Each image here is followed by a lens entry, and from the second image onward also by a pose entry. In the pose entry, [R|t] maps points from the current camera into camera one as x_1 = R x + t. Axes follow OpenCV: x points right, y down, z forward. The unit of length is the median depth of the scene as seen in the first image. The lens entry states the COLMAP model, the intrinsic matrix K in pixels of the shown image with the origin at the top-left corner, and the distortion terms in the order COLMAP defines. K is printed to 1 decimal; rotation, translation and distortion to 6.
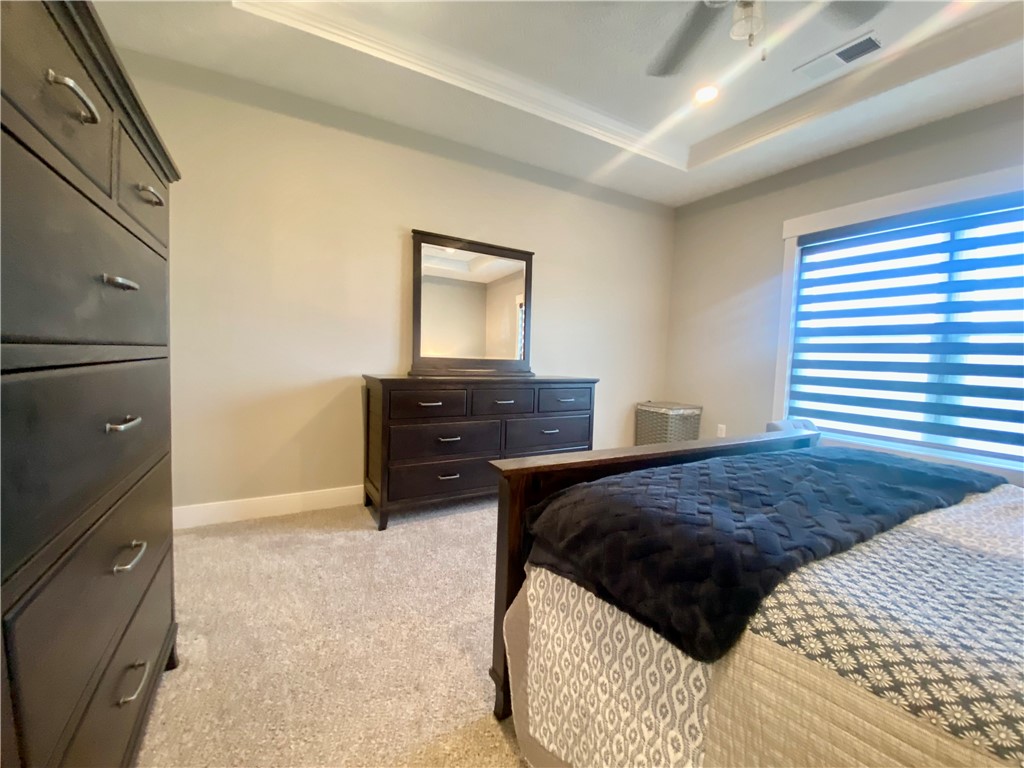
lens RADIAL K [[419.3, 0, 509.7], [0, 419.3, 383.7], [0, 0, 1]] dist [0.000645, -0.000240]
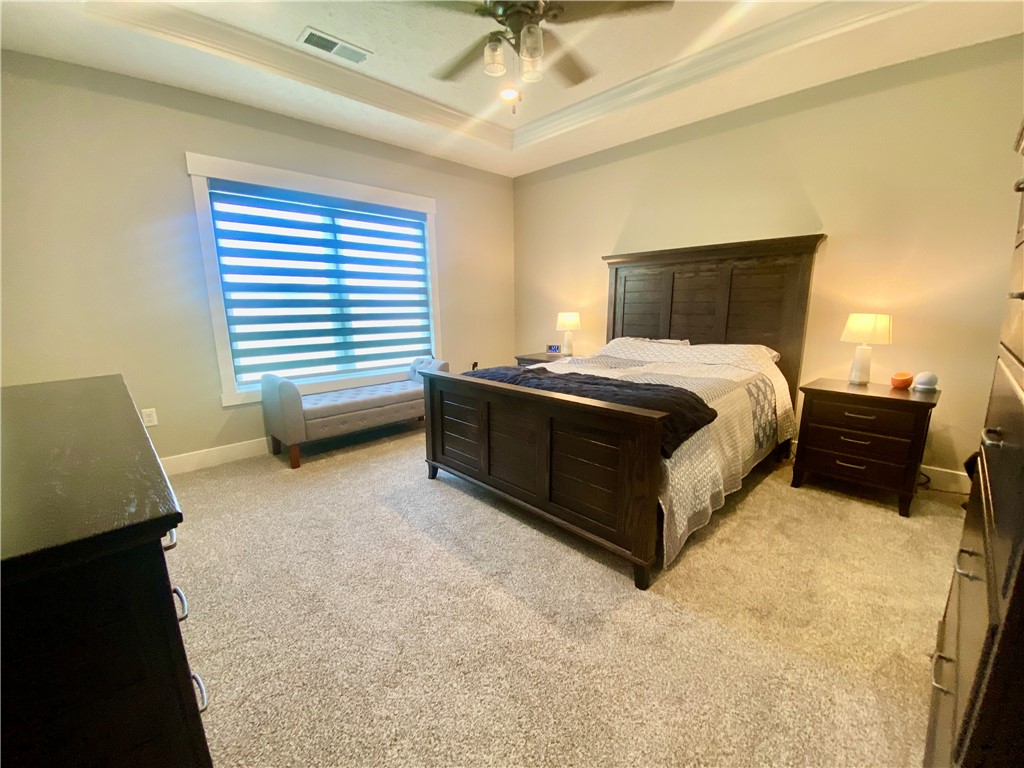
lens RADIAL K [[419.3, 0, 509.7], [0, 419.3, 383.7], [0, 0, 1]] dist [0.000645, -0.000240]
pose [[-0.241589, -0.212019, 0.946933, -0.495477], [0.071078, 0.969351, 0.235173, -0.107290], [-0.967772, 0.124122, -0.219114, 0.753121]]
